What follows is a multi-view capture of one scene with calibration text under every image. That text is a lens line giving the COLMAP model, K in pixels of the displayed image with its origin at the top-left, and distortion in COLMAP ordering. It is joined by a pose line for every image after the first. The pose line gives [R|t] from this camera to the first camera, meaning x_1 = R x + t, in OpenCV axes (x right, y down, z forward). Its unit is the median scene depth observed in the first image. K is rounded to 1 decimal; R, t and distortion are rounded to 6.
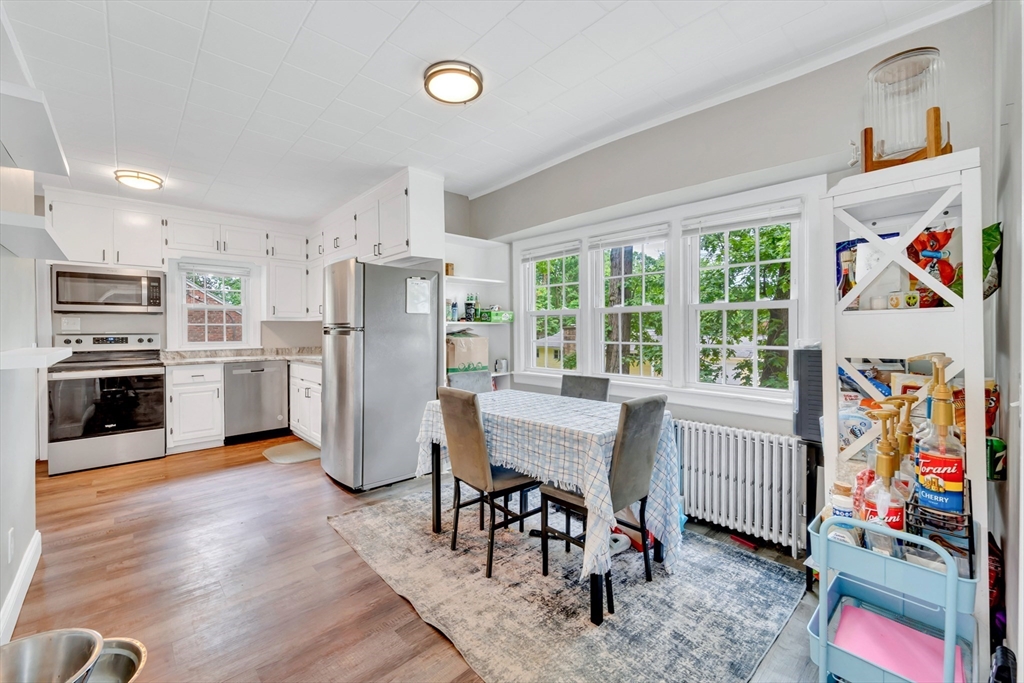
lens RADIAL K [[416.0, 0, 501.0], [0, 416.0, 330.4], [0, 0, 1]] dist [0.010932, -0.003189]
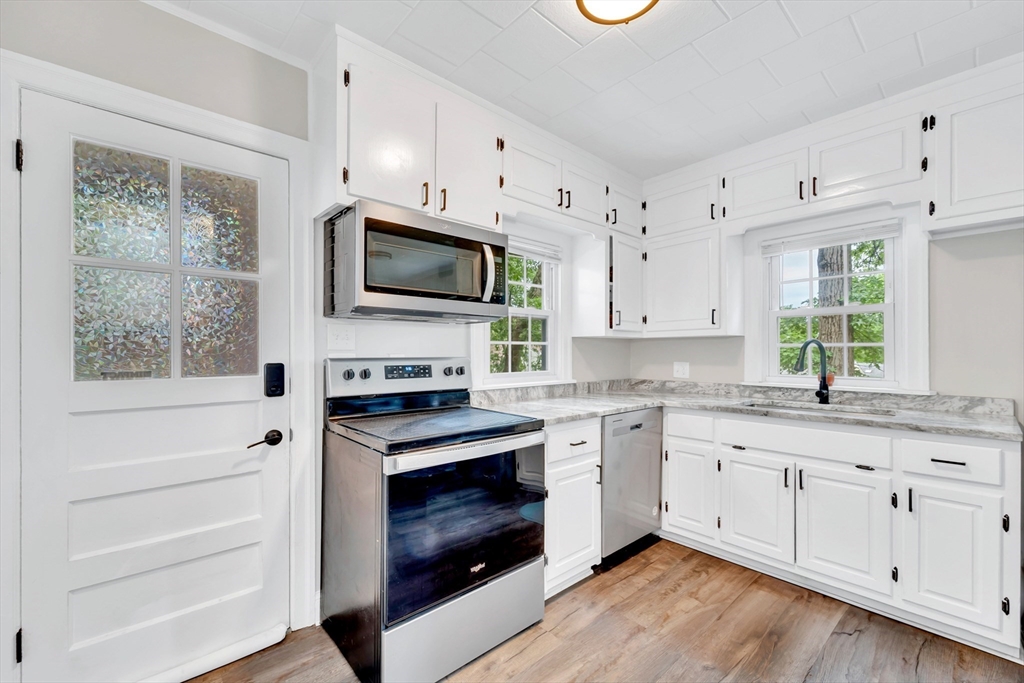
lens RADIAL K [[416.0, 0, 513.8], [0, 416.0, 348.3], [0, 0, 1]] dist [0.010932, -0.003189]
pose [[0.999947, 0.007616, 0.006991, -1.335381], [-0.007530, 0.999896, -0.012286, 0.002252], [-0.007084, 0.012233, 0.999900, 0.823843]]
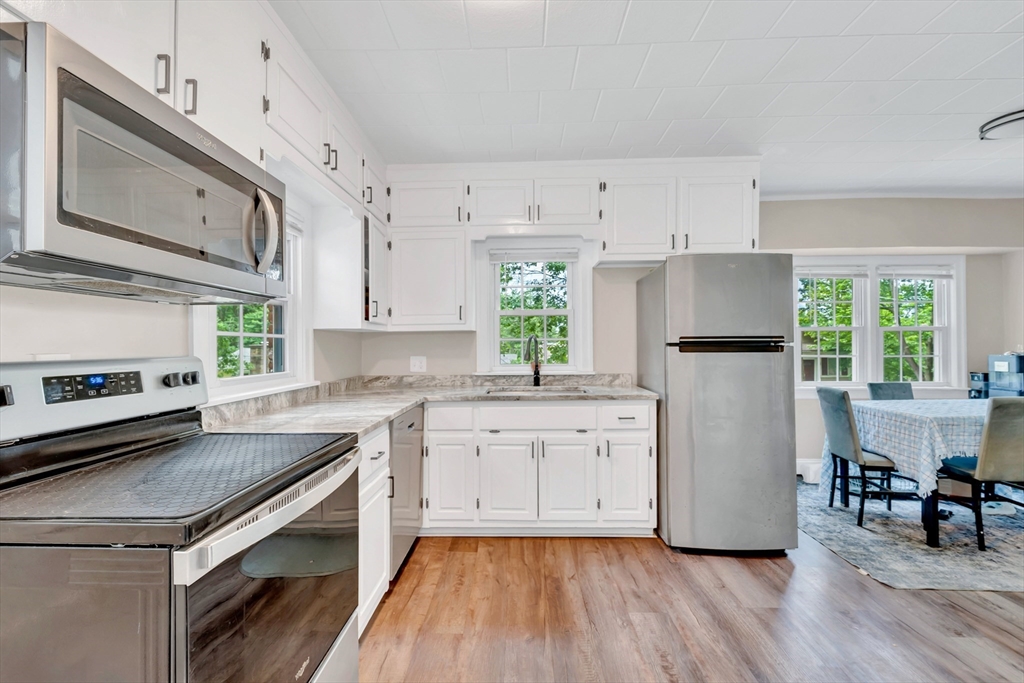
lens RADIAL K [[416.0, 0, 499.7], [0, 416.0, 343.3], [0, 0, 1]] dist [0.010932, -0.003189]
pose [[0.691991, 0.005271, 0.721887, -1.562933], [0.005880, 0.999899, -0.012938, 0.003017], [-0.721882, 0.013198, 0.691890, 1.024099]]
